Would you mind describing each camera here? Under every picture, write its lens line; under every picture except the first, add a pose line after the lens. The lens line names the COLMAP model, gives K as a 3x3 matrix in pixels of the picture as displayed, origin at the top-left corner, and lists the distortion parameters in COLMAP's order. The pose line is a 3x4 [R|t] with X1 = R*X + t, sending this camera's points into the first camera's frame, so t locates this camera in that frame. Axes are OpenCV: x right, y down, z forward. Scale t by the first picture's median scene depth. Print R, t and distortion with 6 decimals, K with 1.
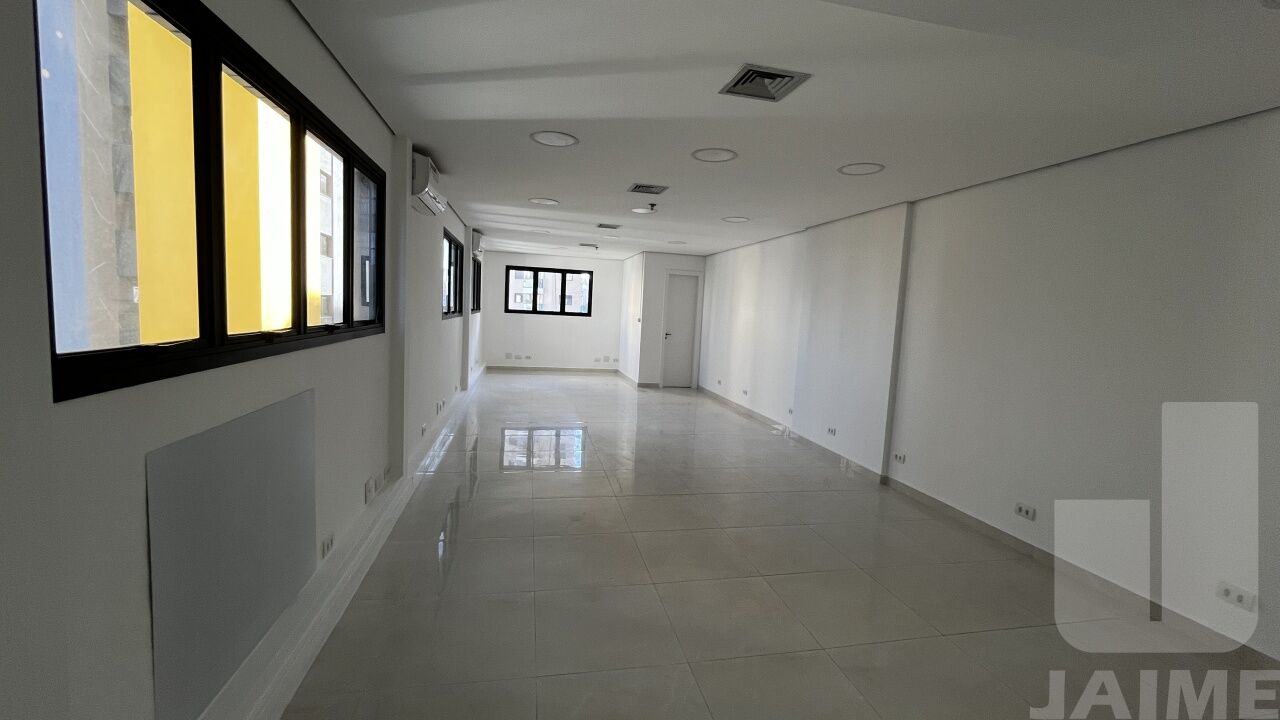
lens RADIAL K [[521.9, 0, 636.5], [0, 521.9, 356.8], [0, 0, 1]] dist [-0.002877, -0.000677]
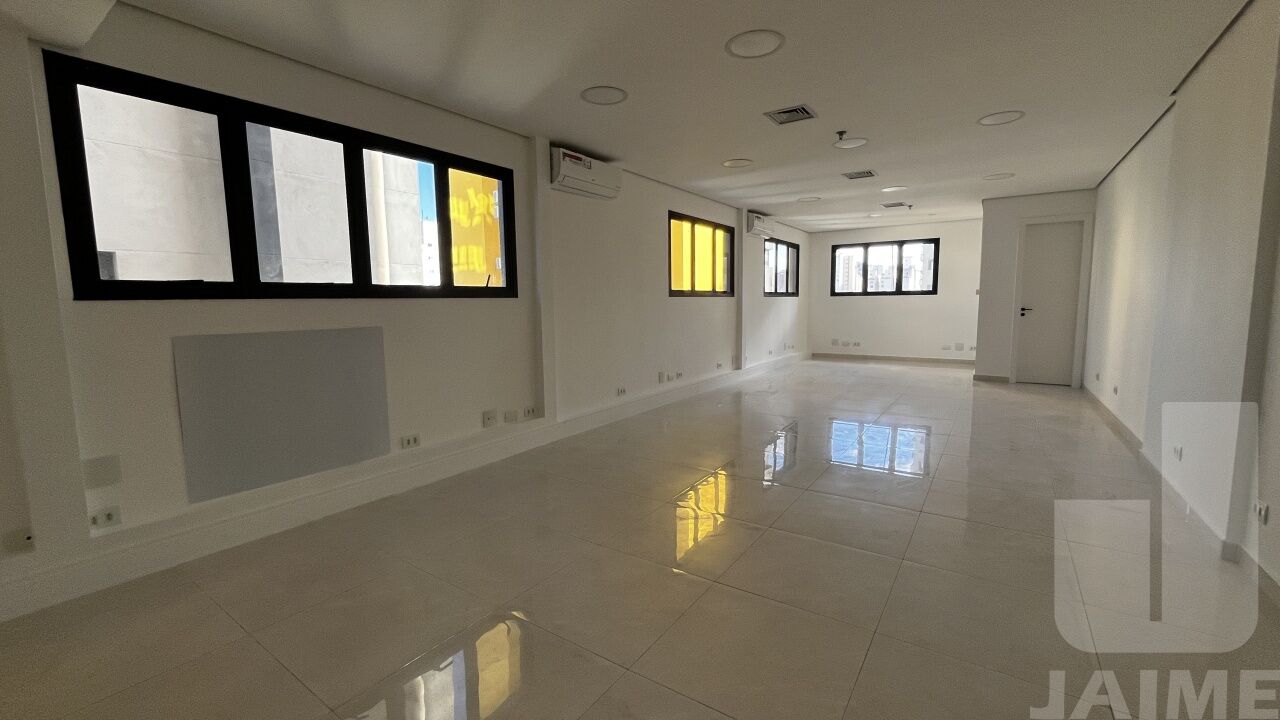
lens RADIAL K [[521.9, 0, 637.0], [0, 521.9, 356.2], [0, 0, 1]] dist [-0.002877, -0.000677]
pose [[0.684304, 0.016298, -0.729015, 0.462459], [-0.019342, 0.999804, 0.004196, 0.061969], [0.728941, 0.011229, 0.684485, 0.261093]]
